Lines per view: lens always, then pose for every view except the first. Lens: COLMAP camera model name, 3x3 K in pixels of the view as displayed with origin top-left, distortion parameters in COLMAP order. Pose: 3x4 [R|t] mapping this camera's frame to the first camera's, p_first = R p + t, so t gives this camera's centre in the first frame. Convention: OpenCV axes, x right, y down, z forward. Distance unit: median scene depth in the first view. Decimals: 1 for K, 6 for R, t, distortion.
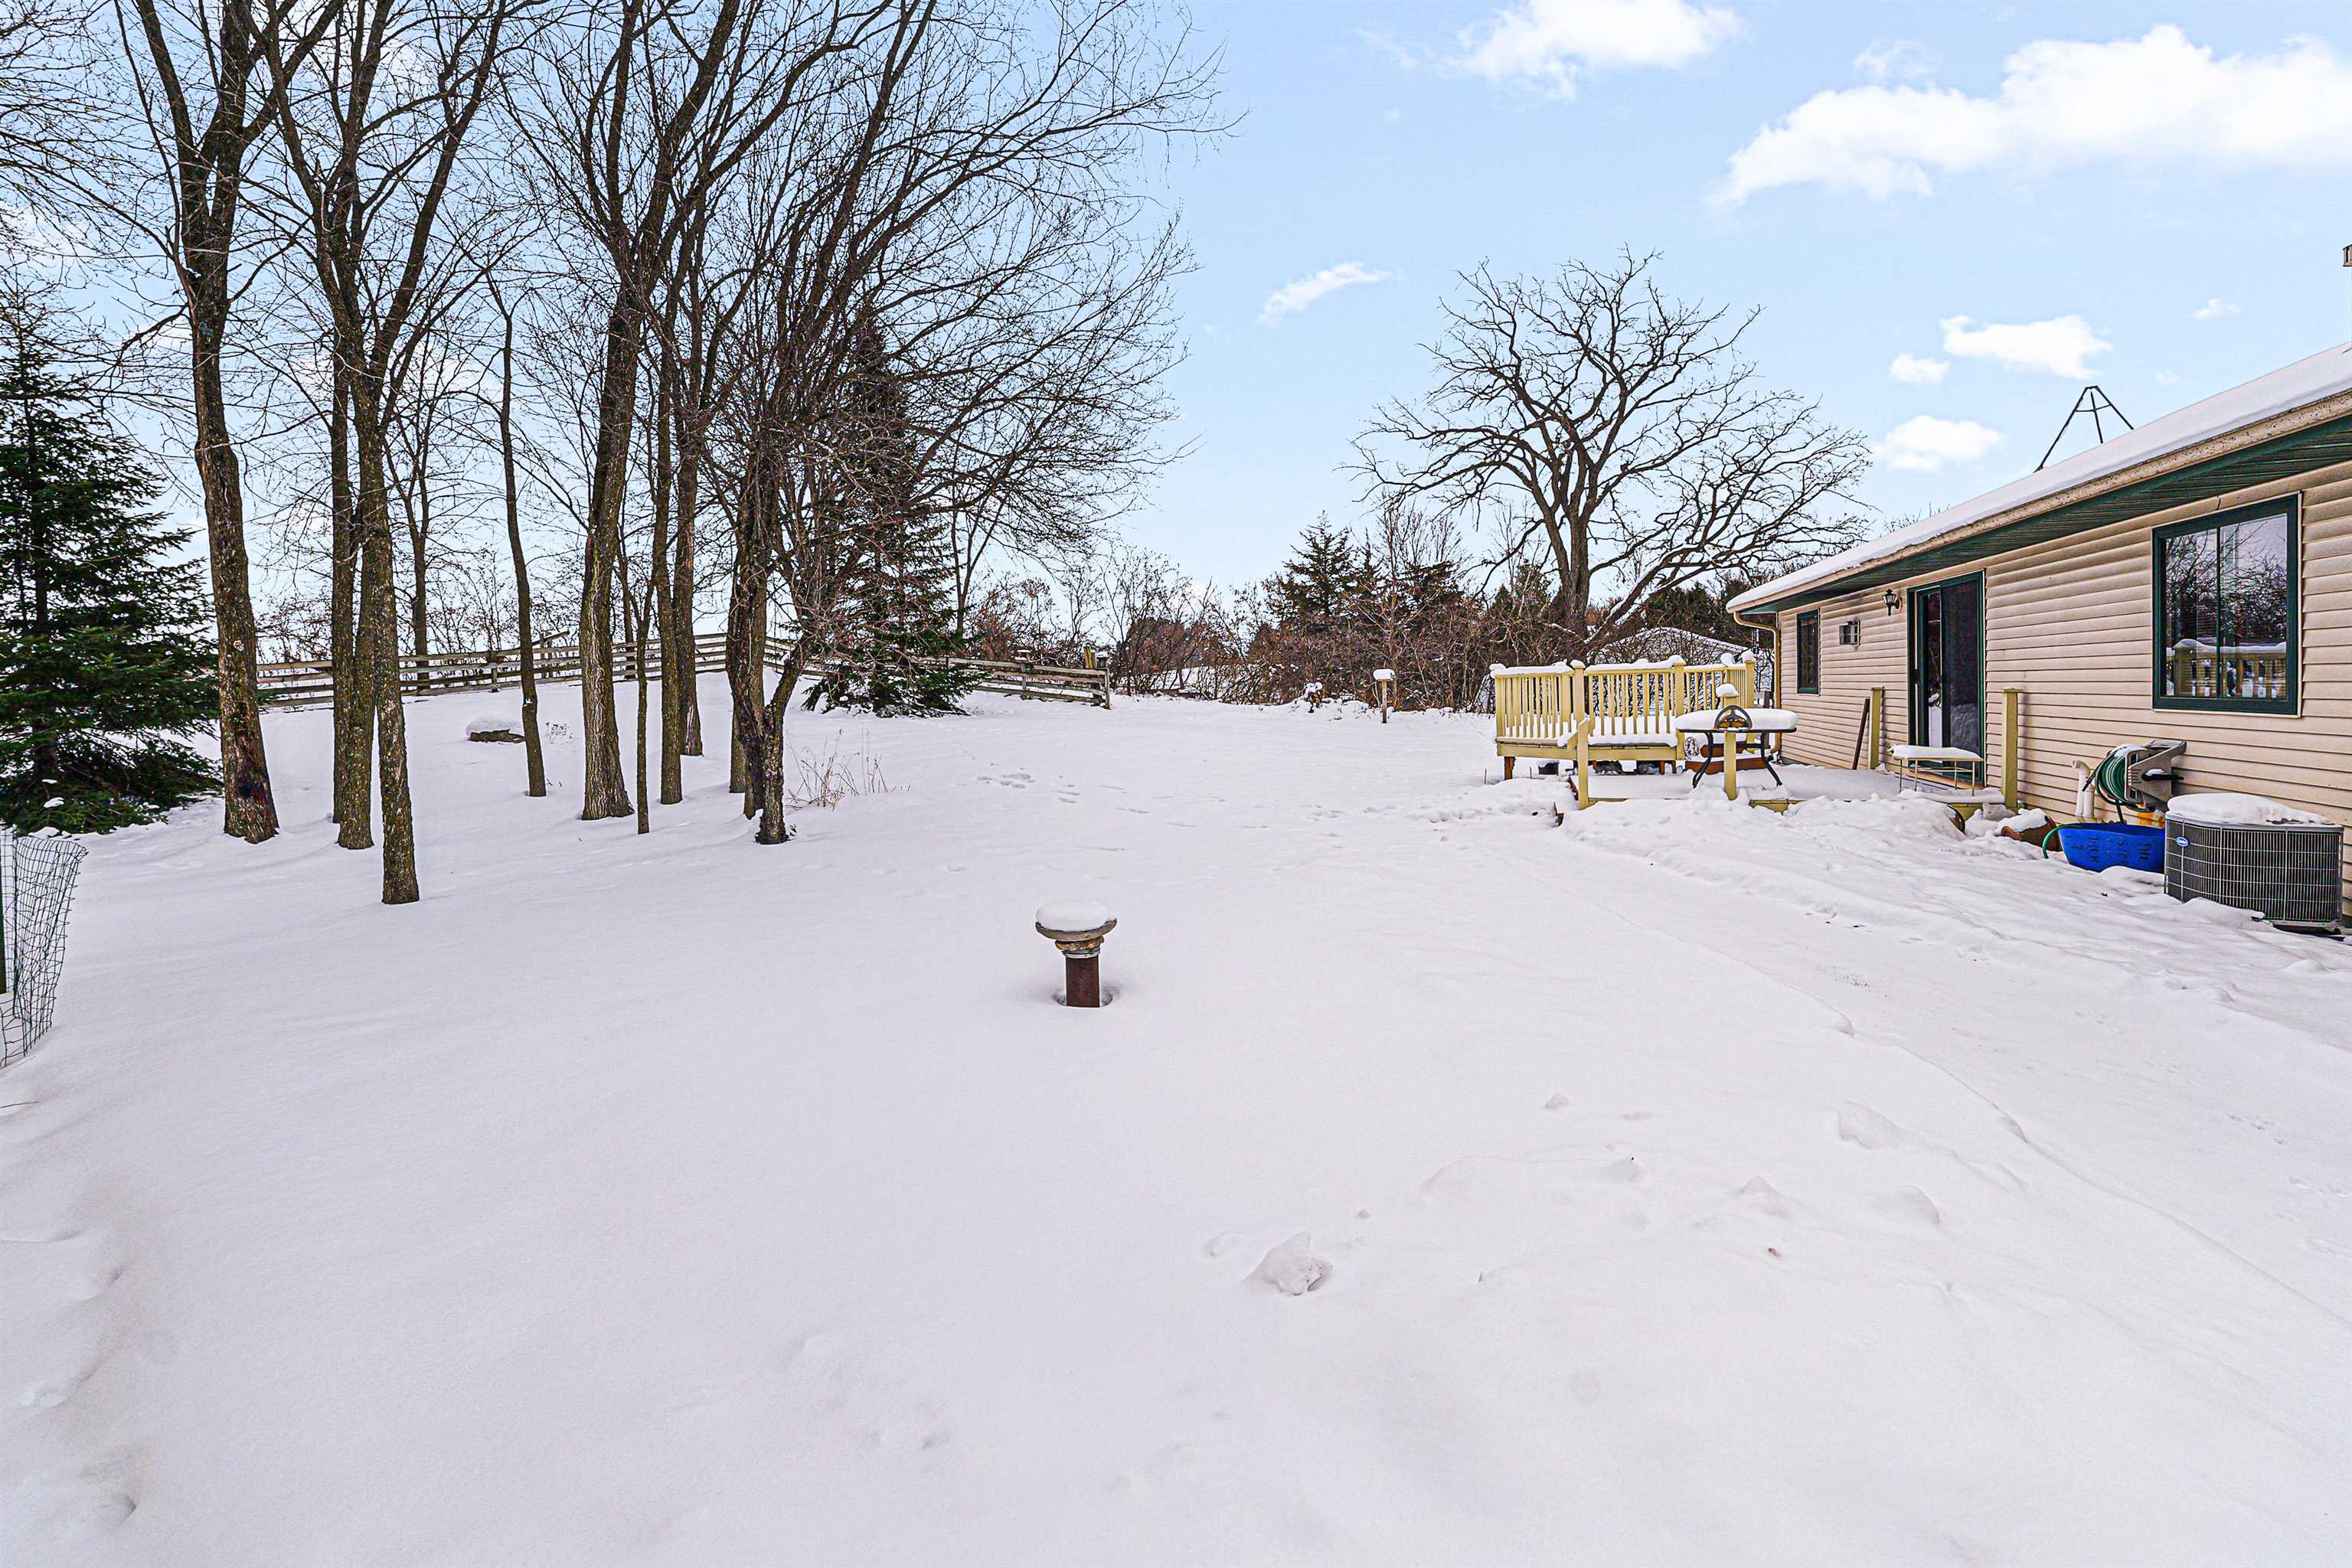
lens RADIAL K [[979.6, 0, 1170.2], [0, 979.6, 695.2], [0, 0, 1]] dist [-0.001126, 0.000001]
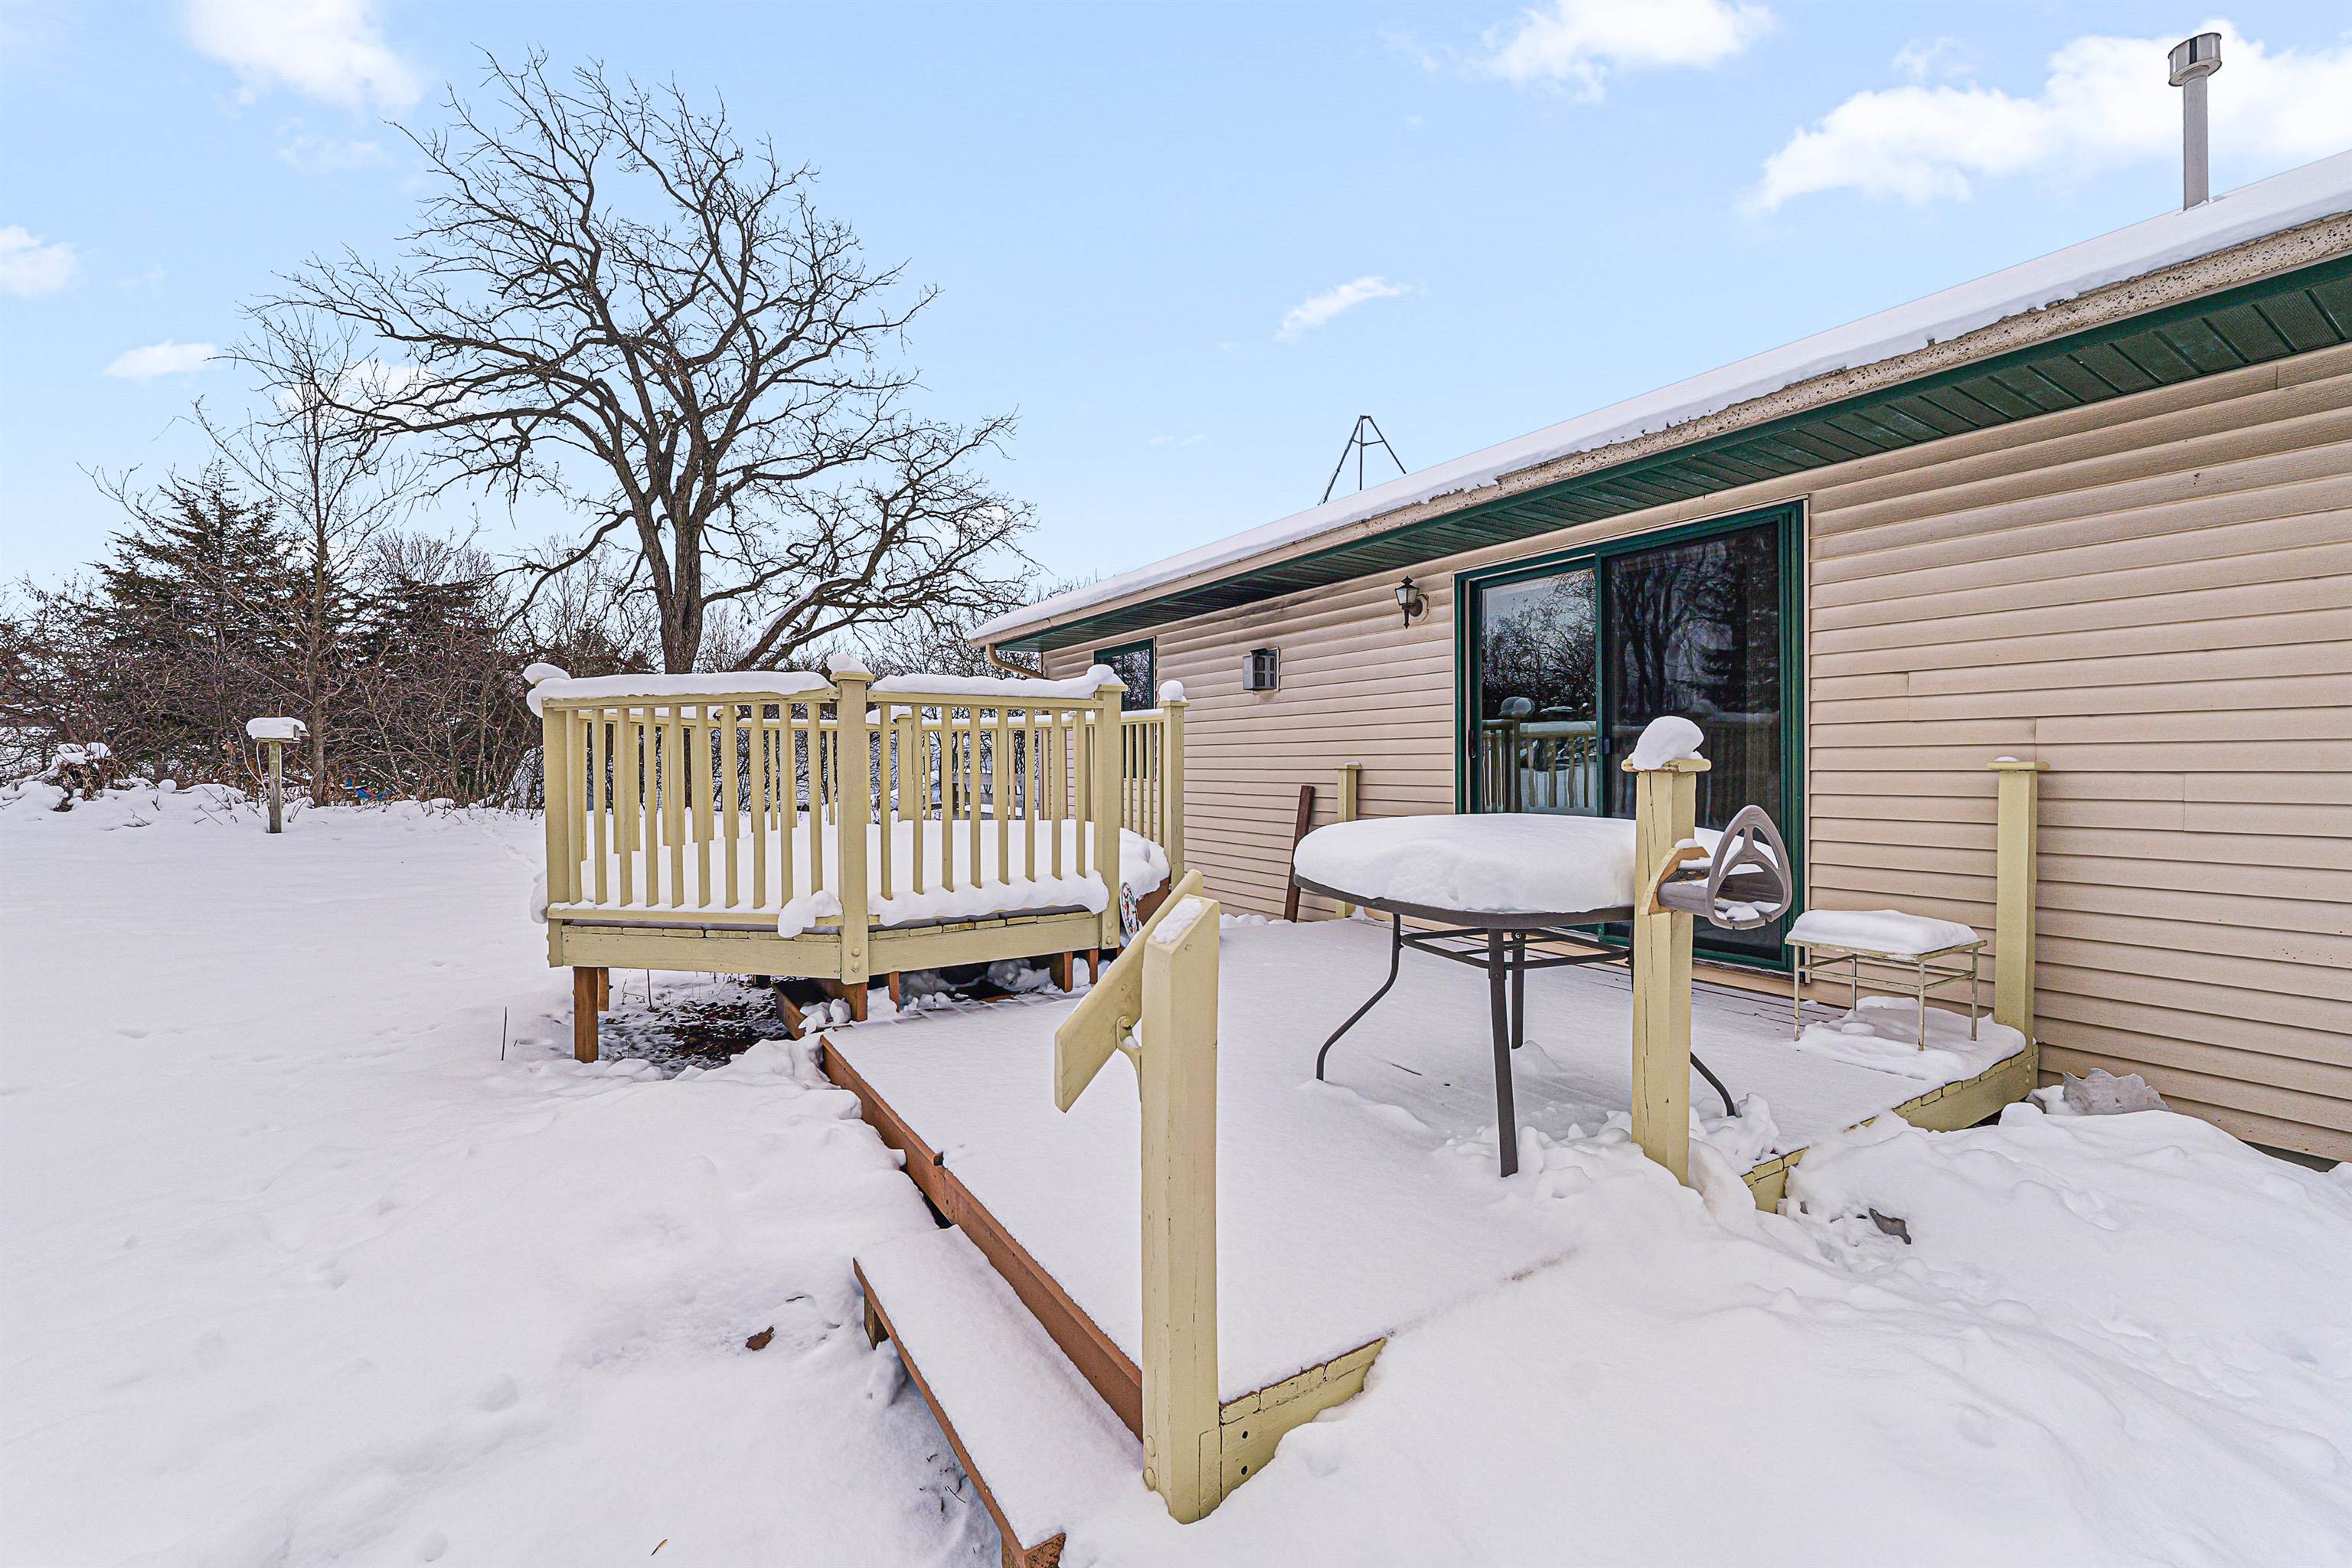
lens RADIAL K [[938.5, 0, 1176.0], [0, 938.5, 784.0], [0, 0, 1]] dist [-0.010109, -0.000061]
pose [[0.609843, 0.009586, 0.792464, 0.110861], [-0.010328, 0.999938, -0.004148, 0.002414], [-0.792455, -0.005655, 0.609904, 0.333950]]
